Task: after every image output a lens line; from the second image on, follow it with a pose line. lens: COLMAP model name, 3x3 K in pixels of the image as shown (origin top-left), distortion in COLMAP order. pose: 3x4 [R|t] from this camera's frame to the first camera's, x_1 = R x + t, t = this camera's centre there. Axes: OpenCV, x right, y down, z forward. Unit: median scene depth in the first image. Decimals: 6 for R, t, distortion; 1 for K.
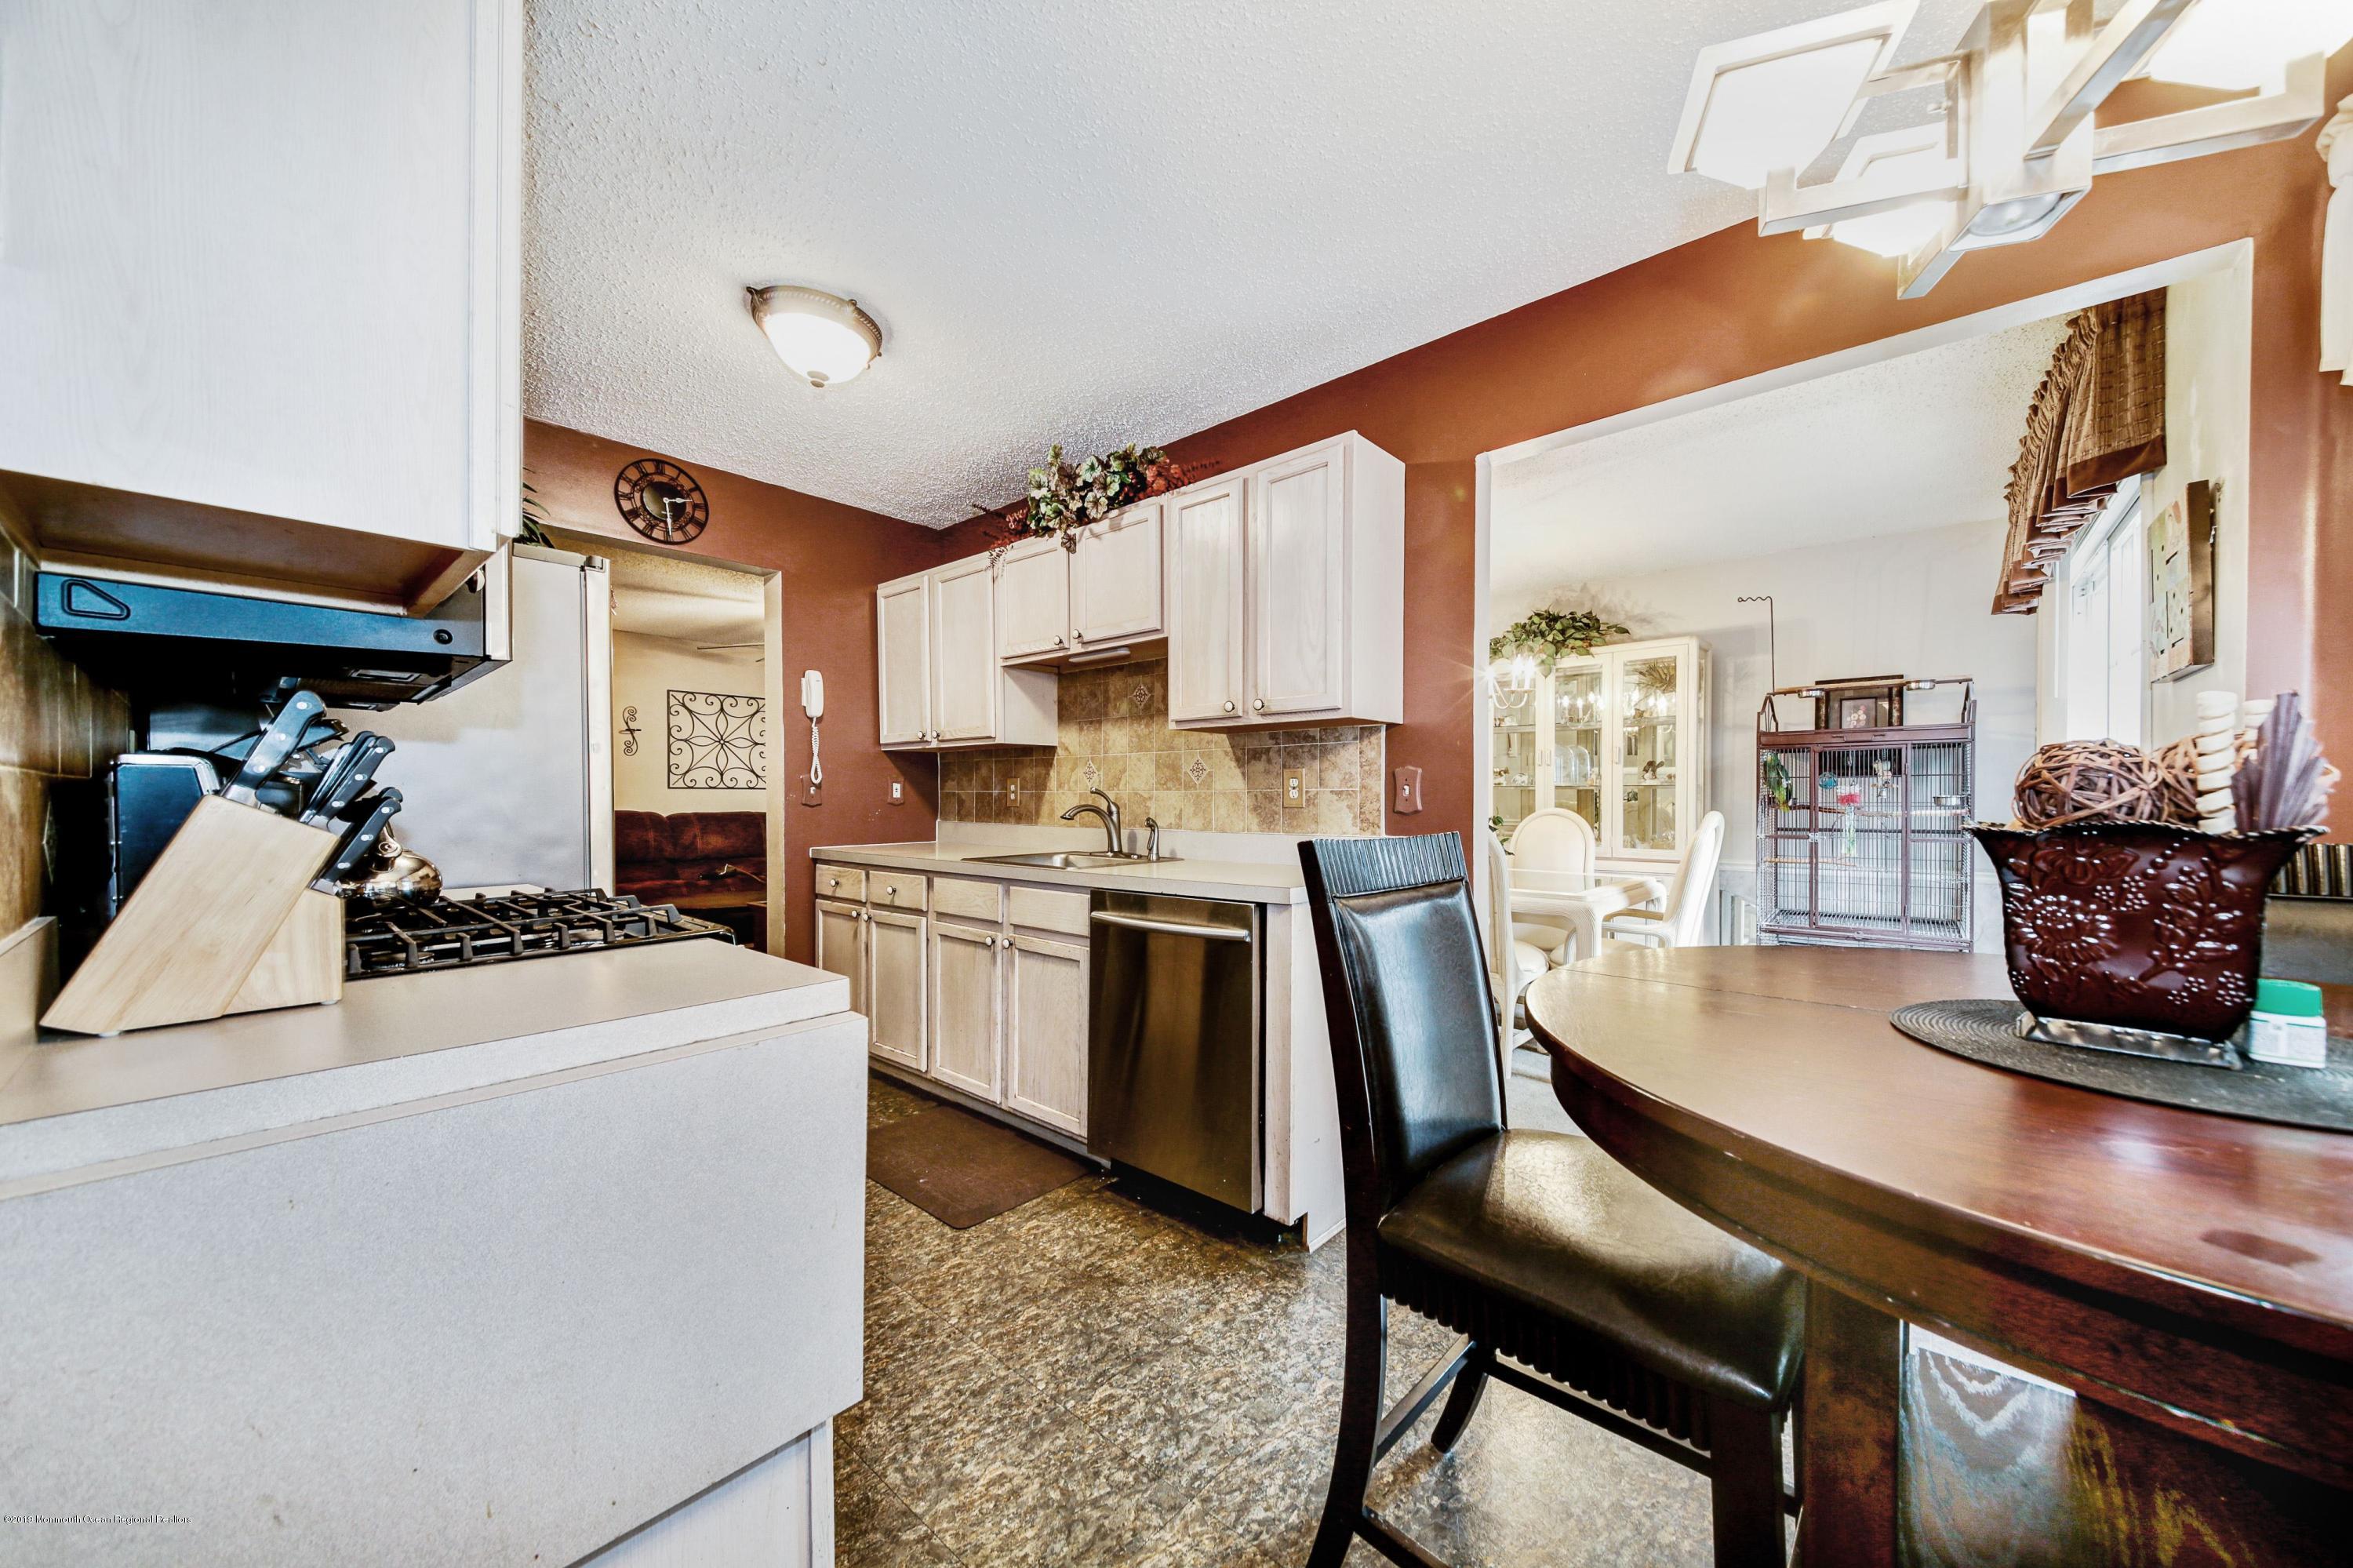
lens RADIAL K [[843.5, 0, 1181.6], [0, 843.5, 798.5], [0, 0, 1]] dist [-0.005446, -0.001407]
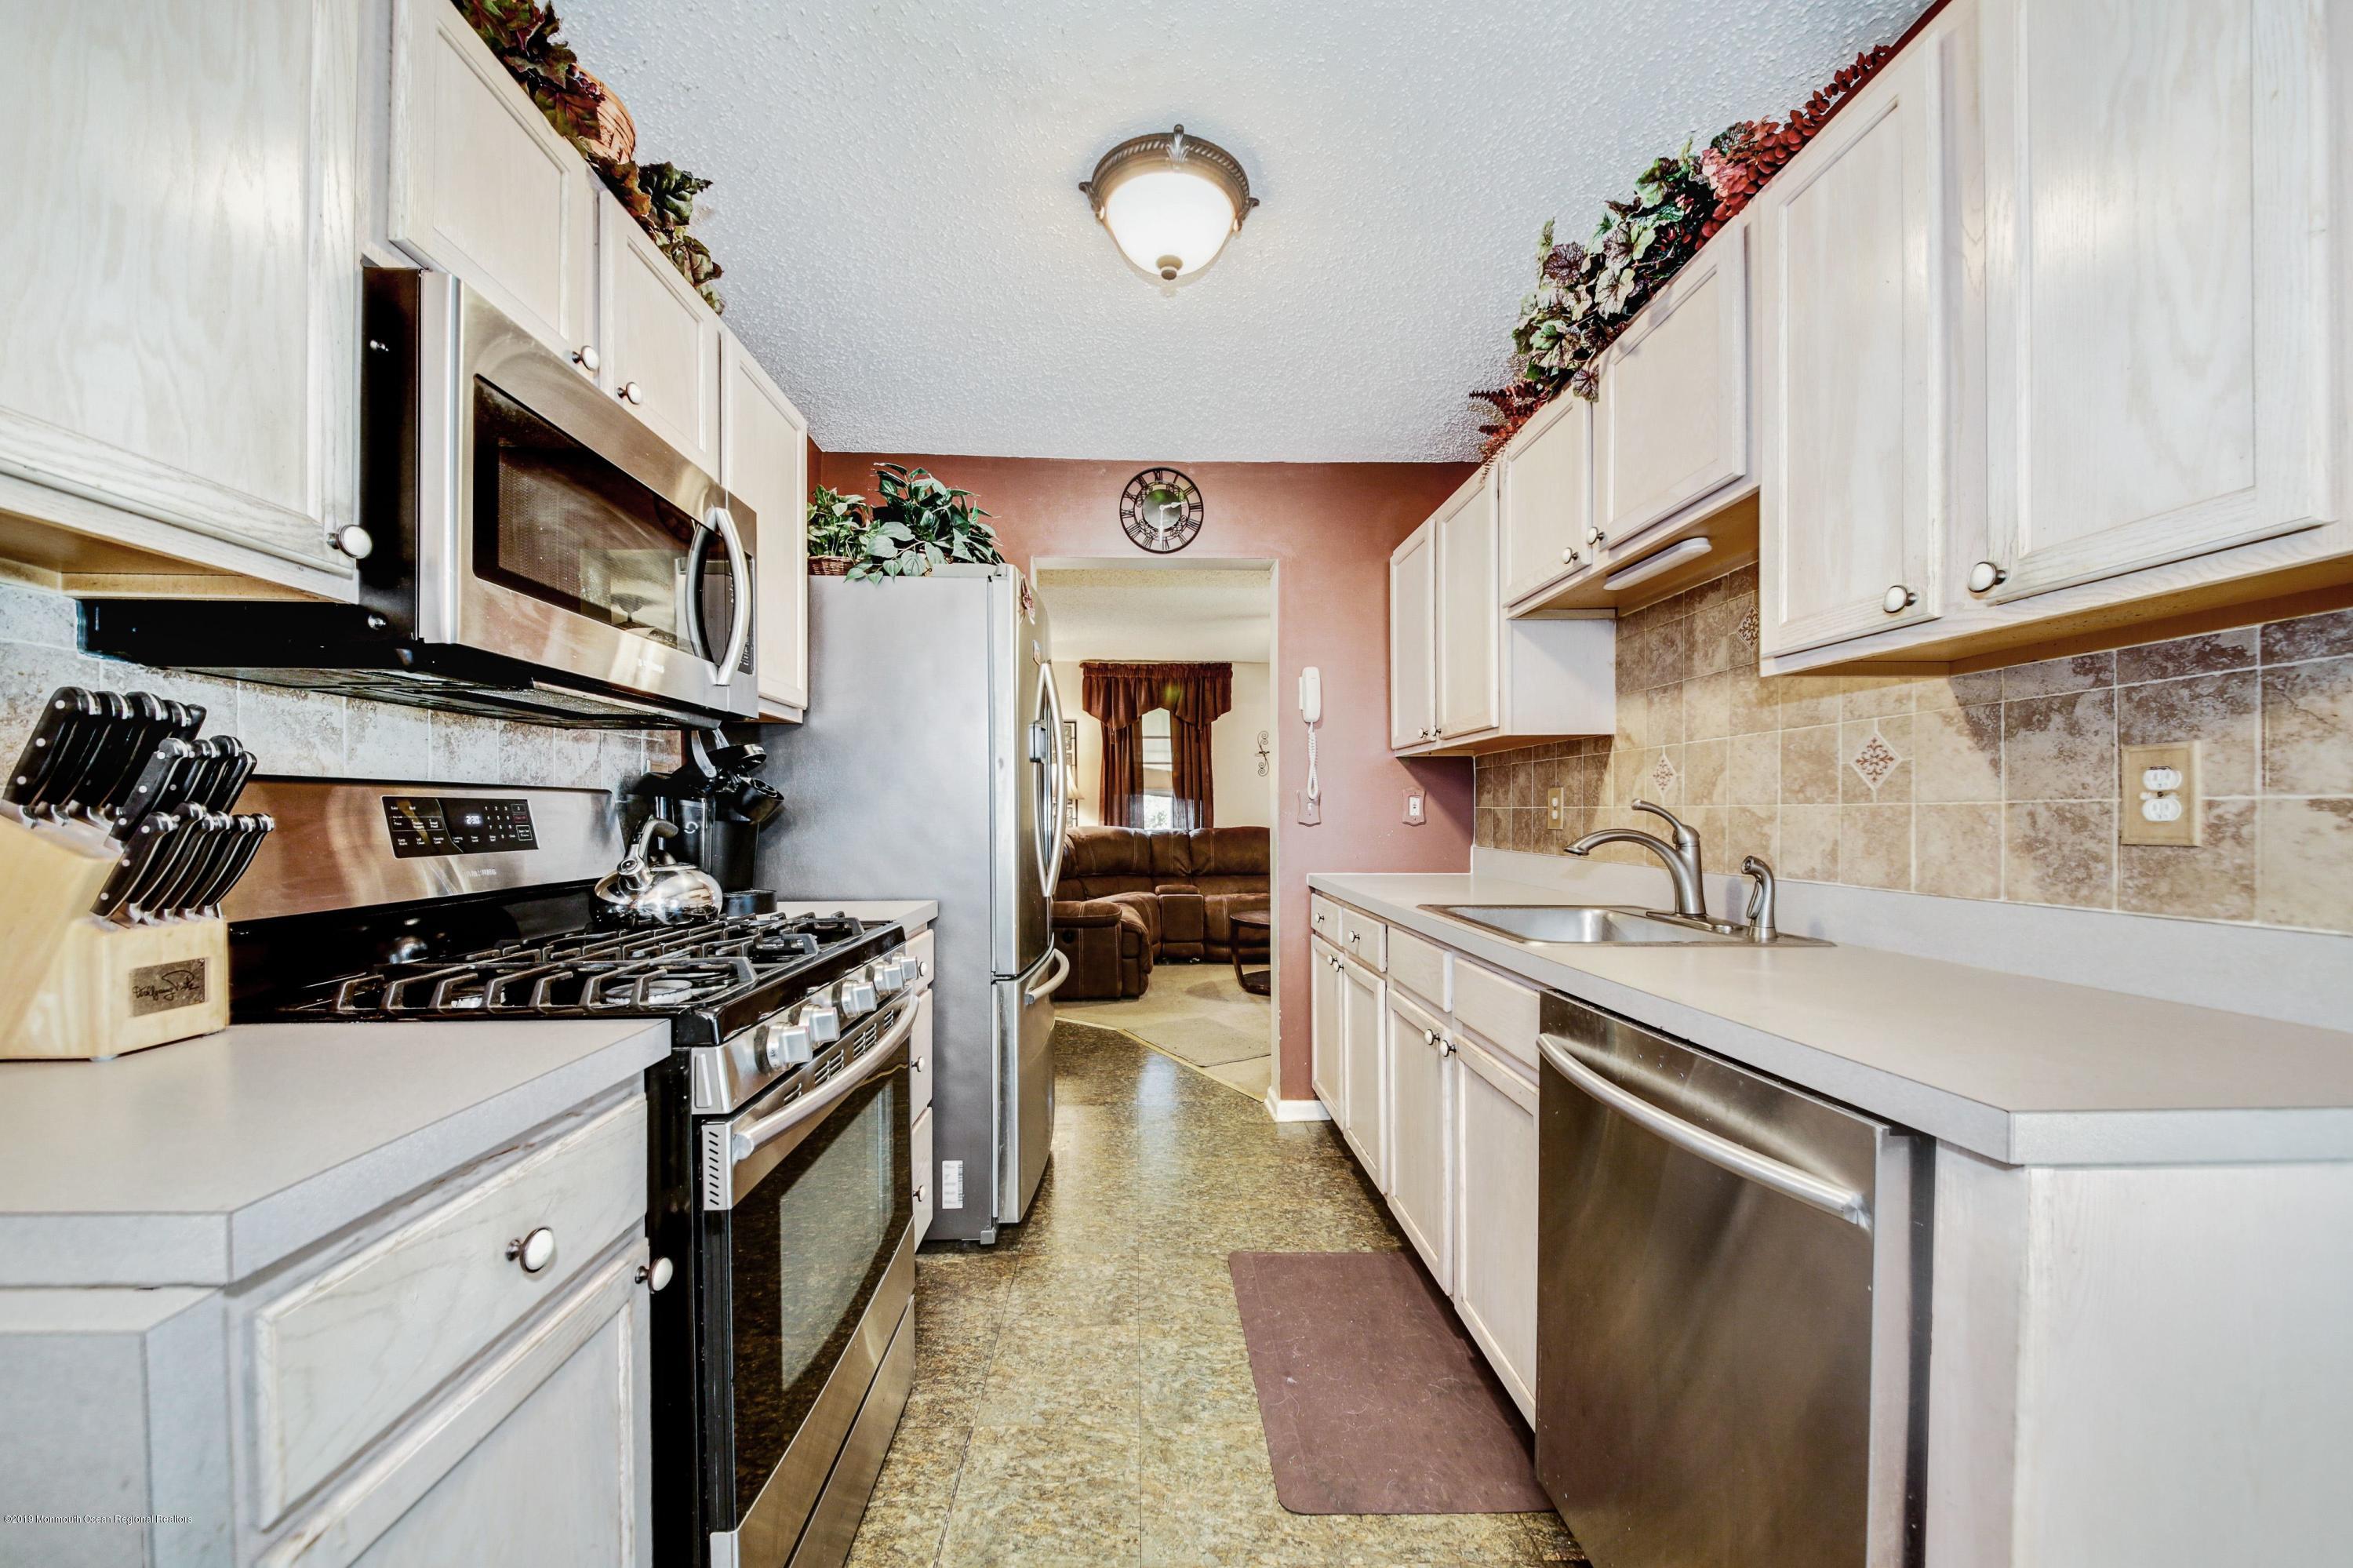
lens RADIAL K [[843.5, 0, 1140.7], [0, 843.5, 819.9], [0, 0, 1]] dist [-0.005446, -0.001407]
pose [[0.669654, 0.003224, -0.742667, 0.092187], [0.000852, 0.999987, 0.005110, -0.002698], [0.742673, -0.004055, 0.669642, 0.361780]]
